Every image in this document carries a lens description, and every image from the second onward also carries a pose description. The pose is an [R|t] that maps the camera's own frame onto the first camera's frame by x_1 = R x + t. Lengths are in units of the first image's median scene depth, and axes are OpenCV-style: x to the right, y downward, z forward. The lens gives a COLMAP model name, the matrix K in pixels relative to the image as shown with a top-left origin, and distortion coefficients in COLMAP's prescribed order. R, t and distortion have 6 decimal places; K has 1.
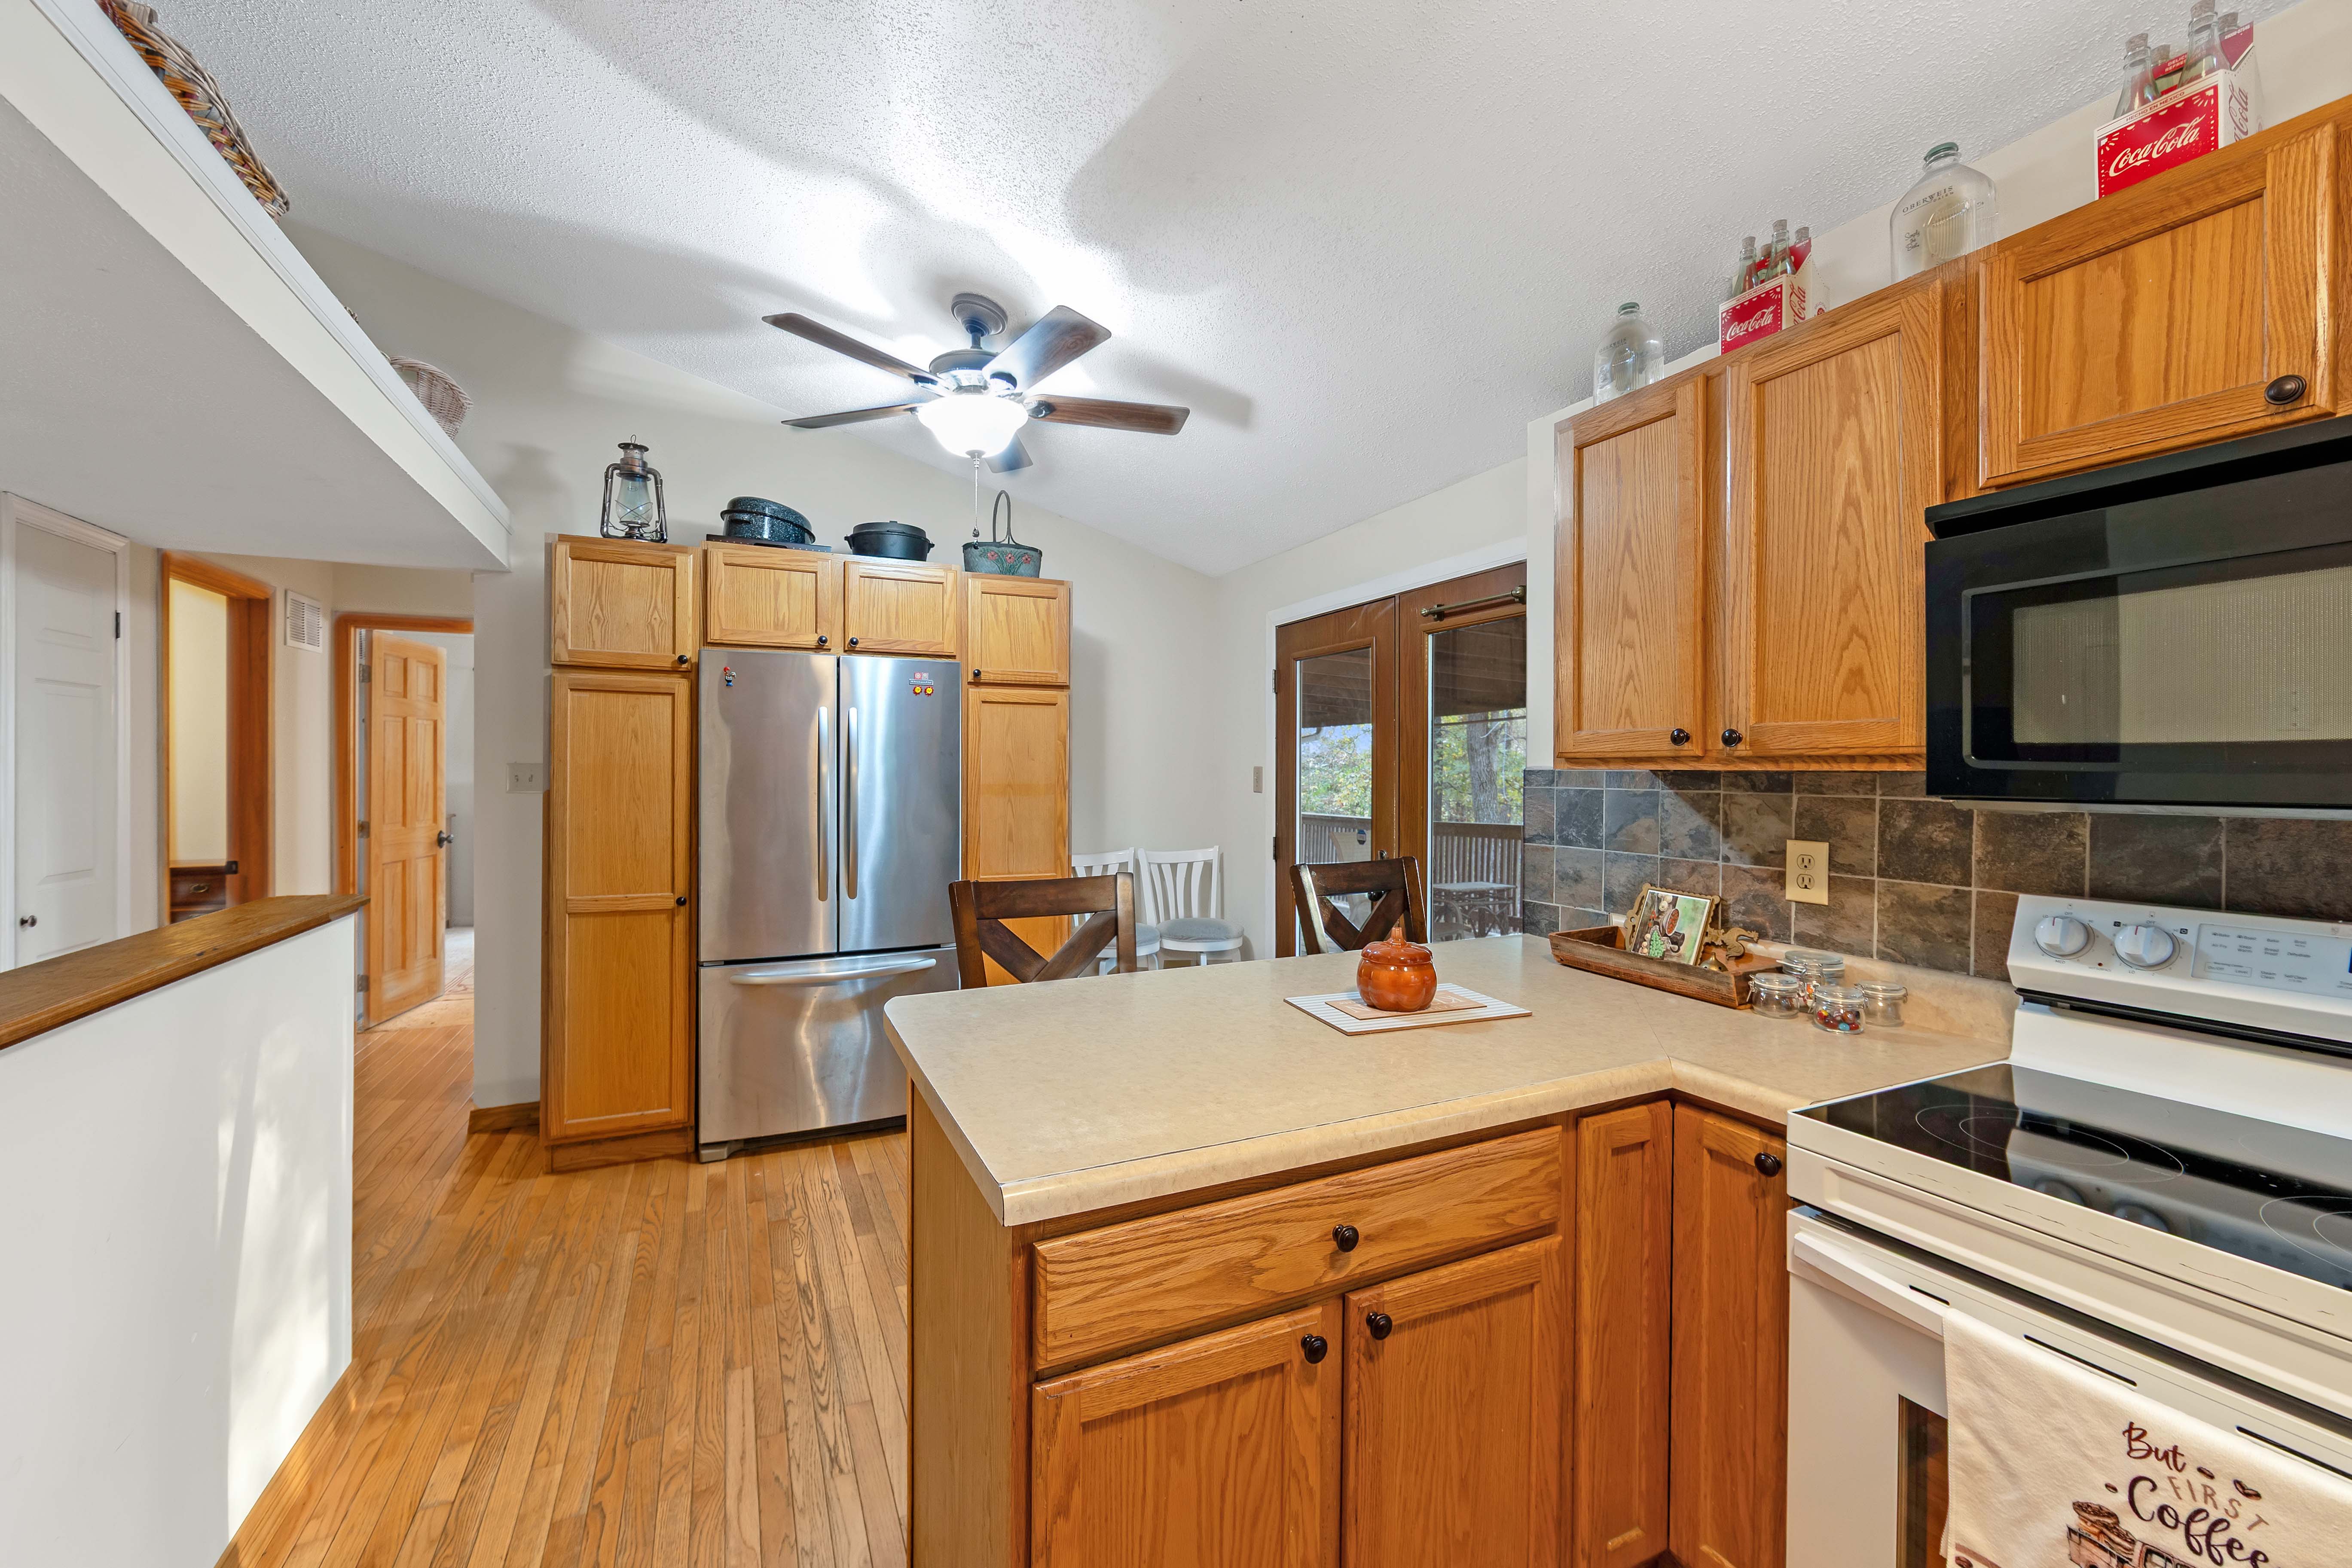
lens RADIAL K [[933.8, 0, 1152.1], [0, 933.8, 768.9], [0, 0, 1]] dist [-0.001452, -0.000134]
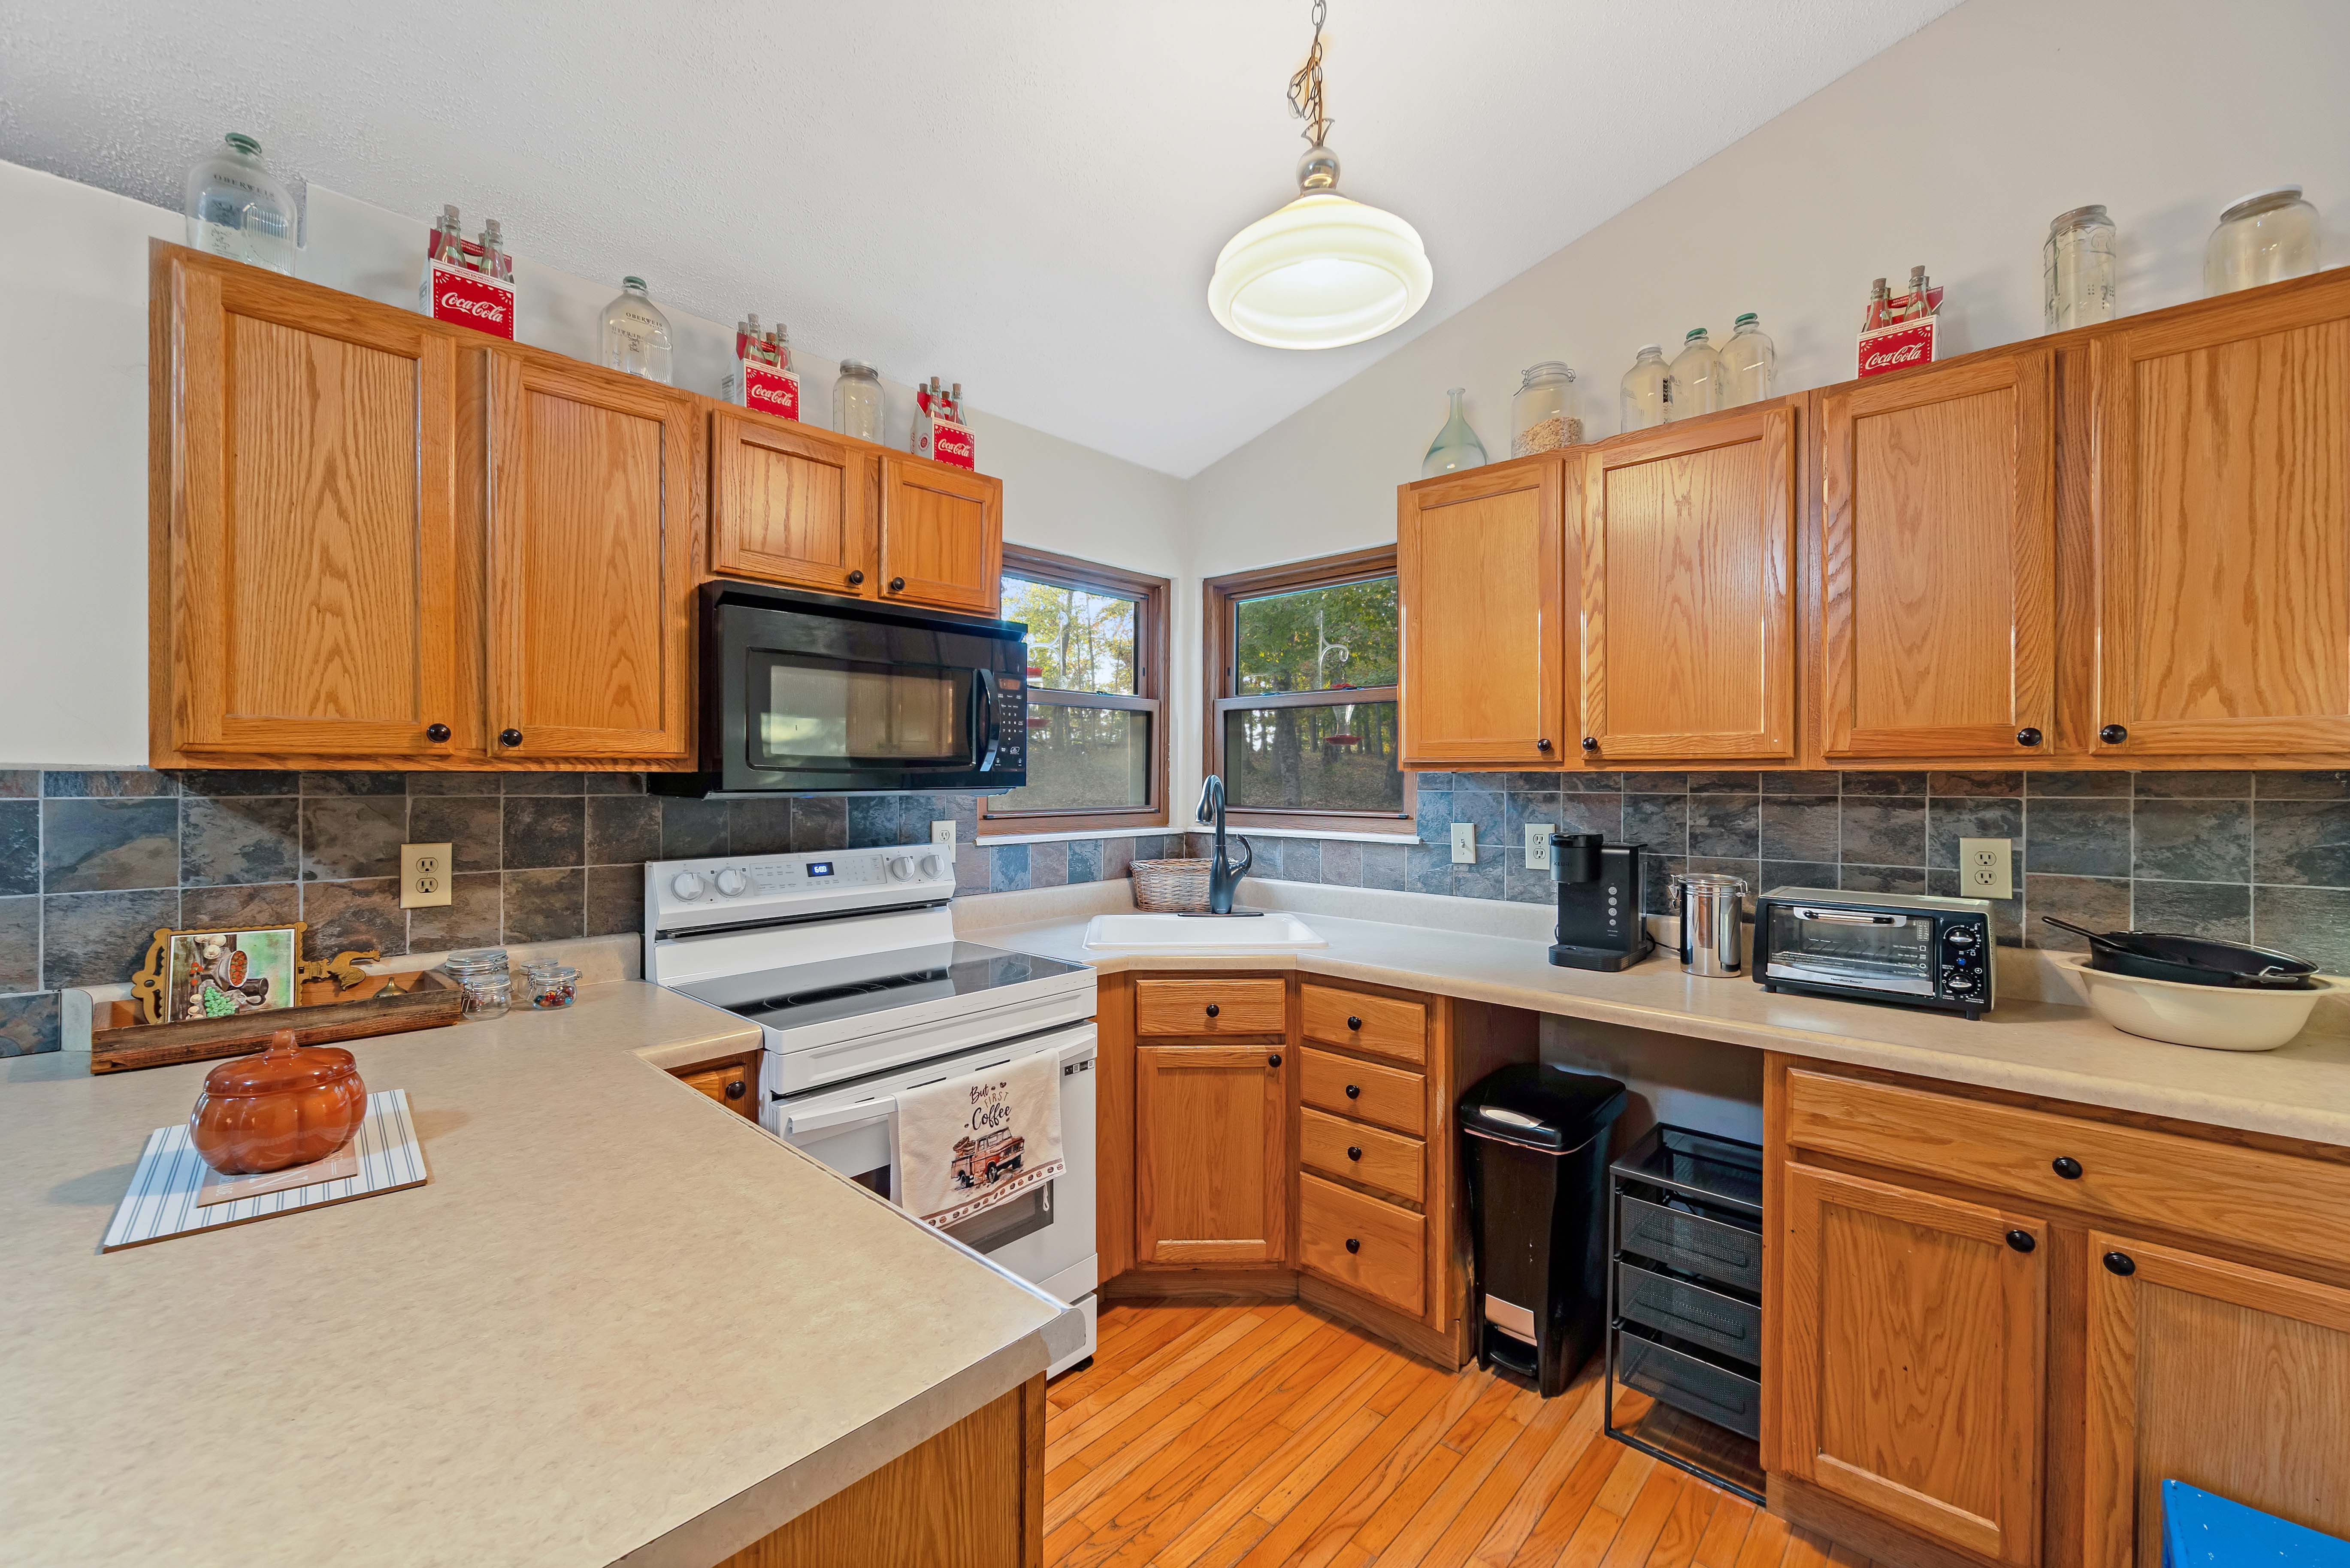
lens RADIAL K [[943.7, 0, 1165.1], [0, 943.7, 773.9], [0, 0, 1]] dist [-0.001590, -0.000192]
pose [[-0.378833, -0.003470, 0.925458, -0.453442], [-0.004710, 0.999987, 0.001821, -0.000208], [-0.925453, -0.003669, -0.378845, 0.604119]]
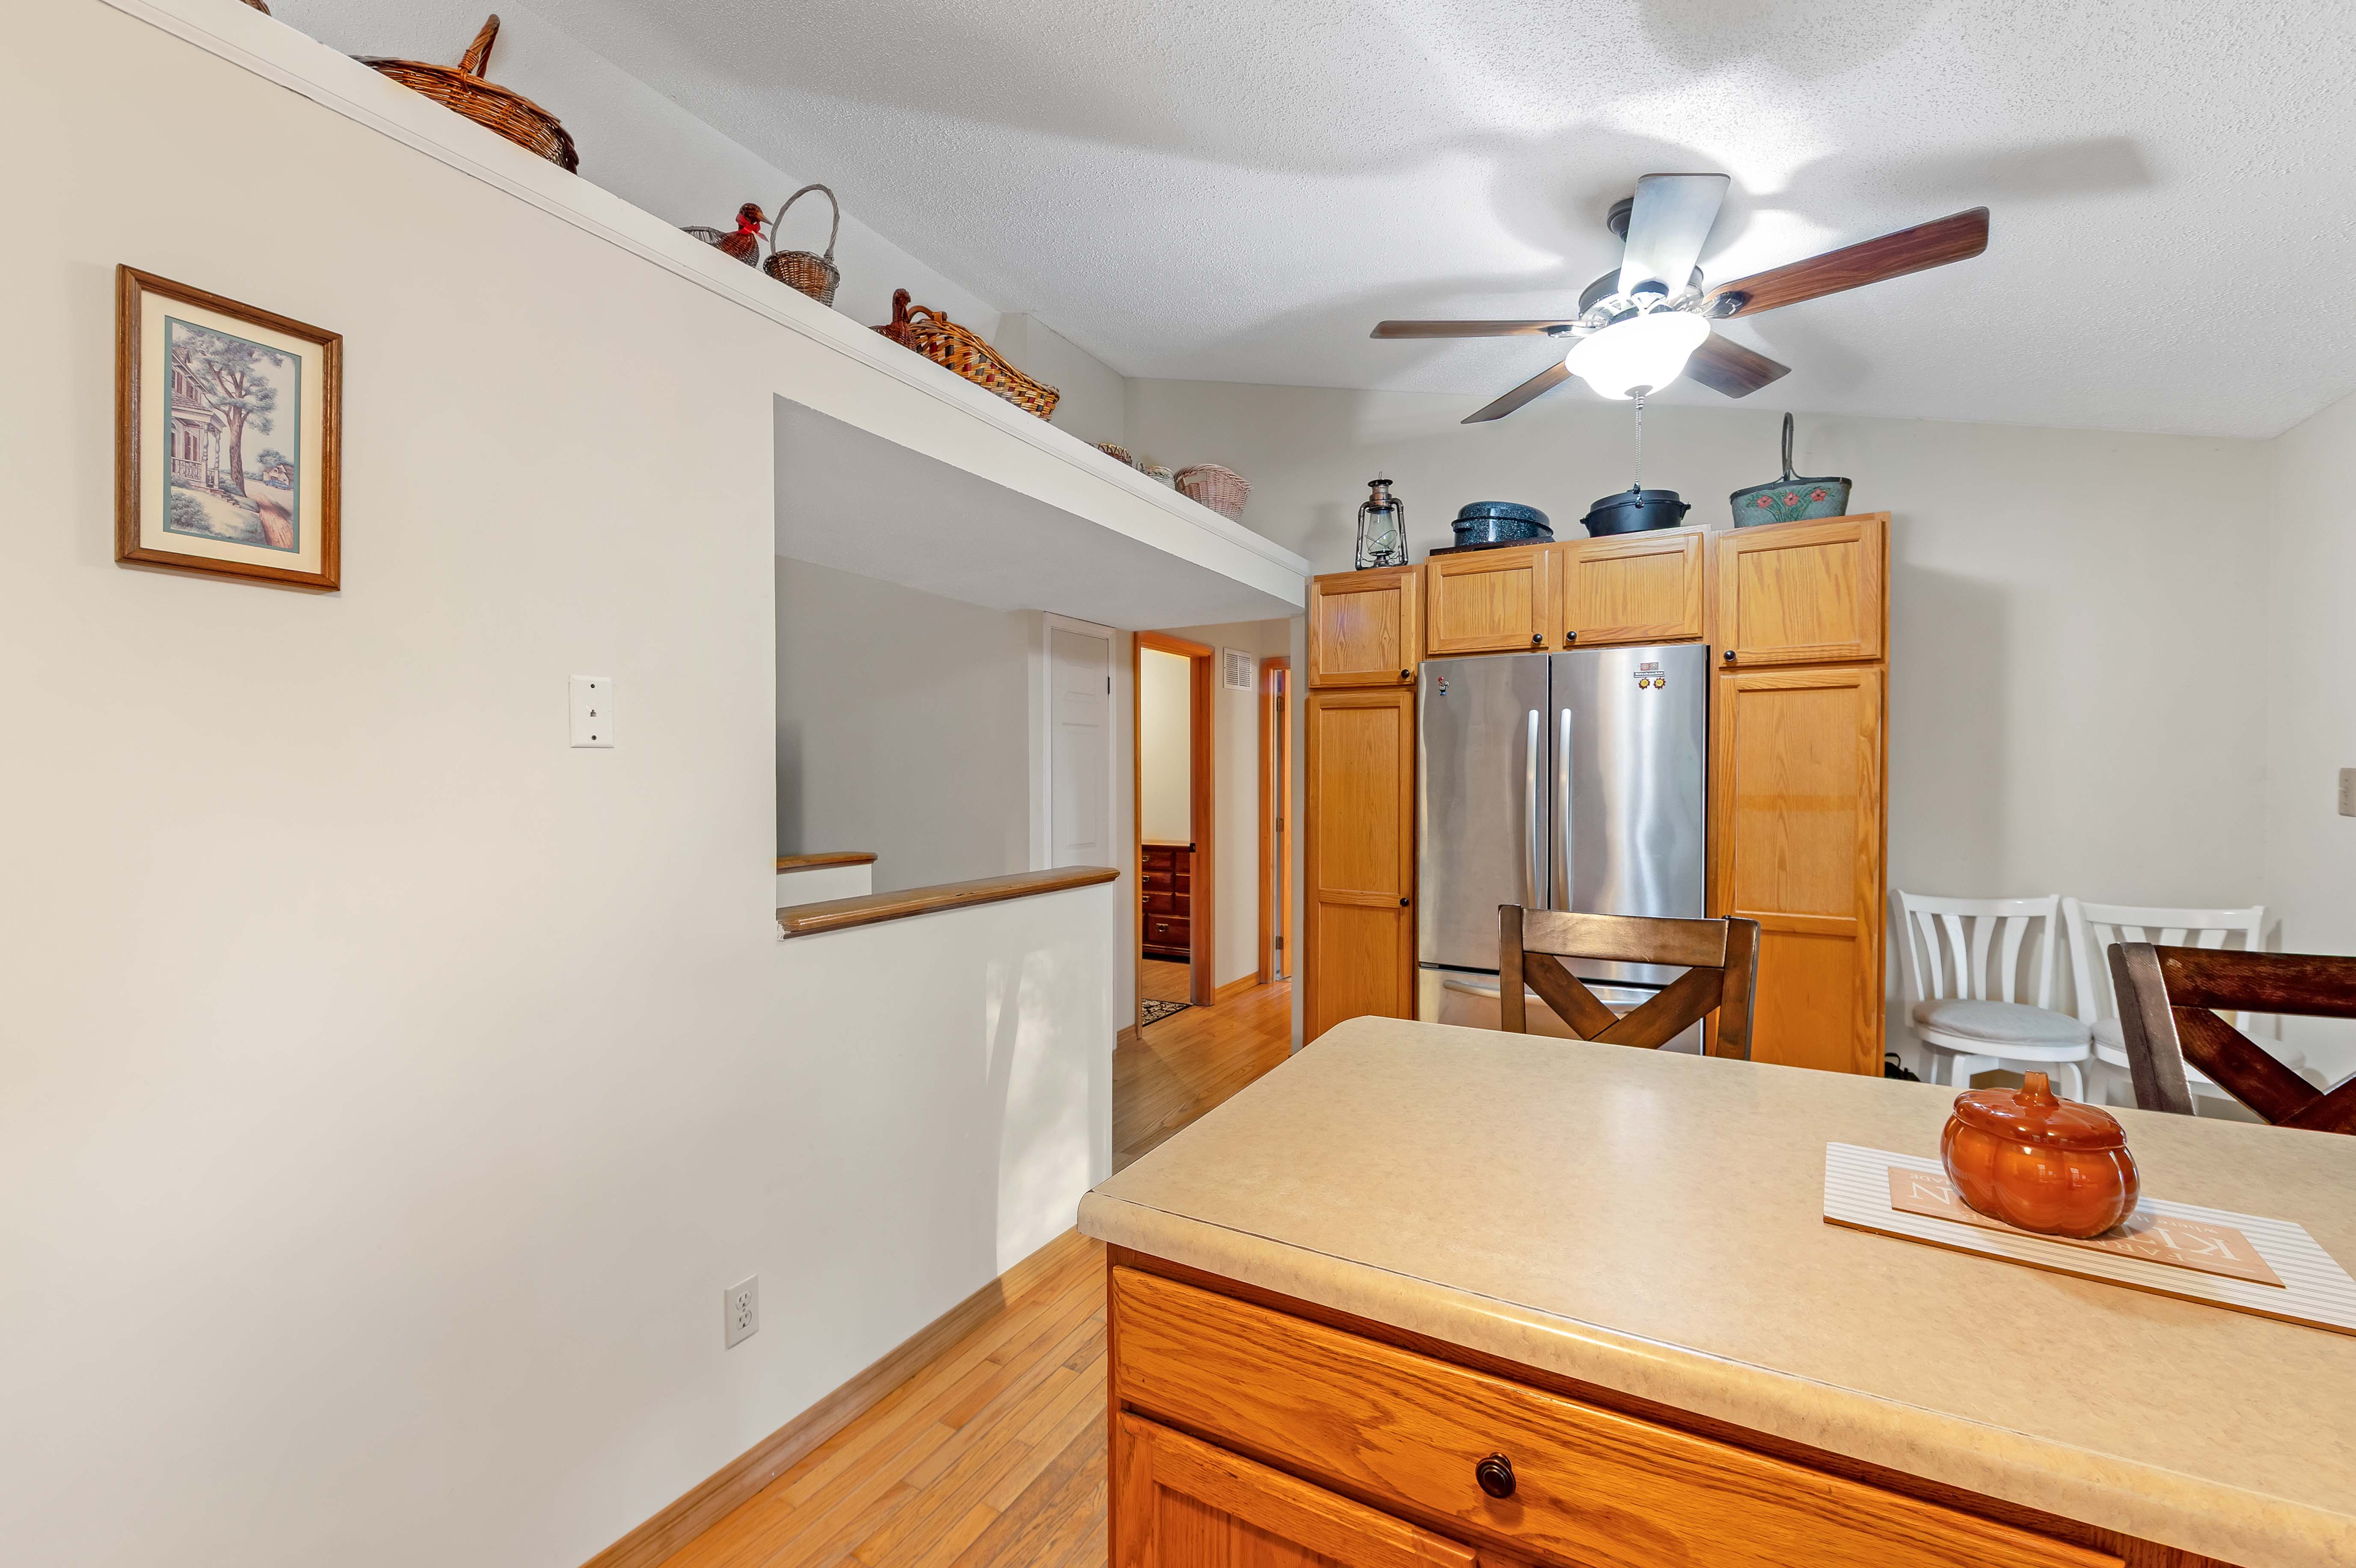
lens RADIAL K [[962.1, 0, 1168.2], [0, 962.1, 786.1], [0, 0, 1]] dist [0.000147, -0.000086]
pose [[0.574690, 0.003840, -0.818362, 0.366329], [0.004426, 0.999960, 0.007800, 0.000776], [0.818359, -0.008104, 0.574650, 0.238960]]
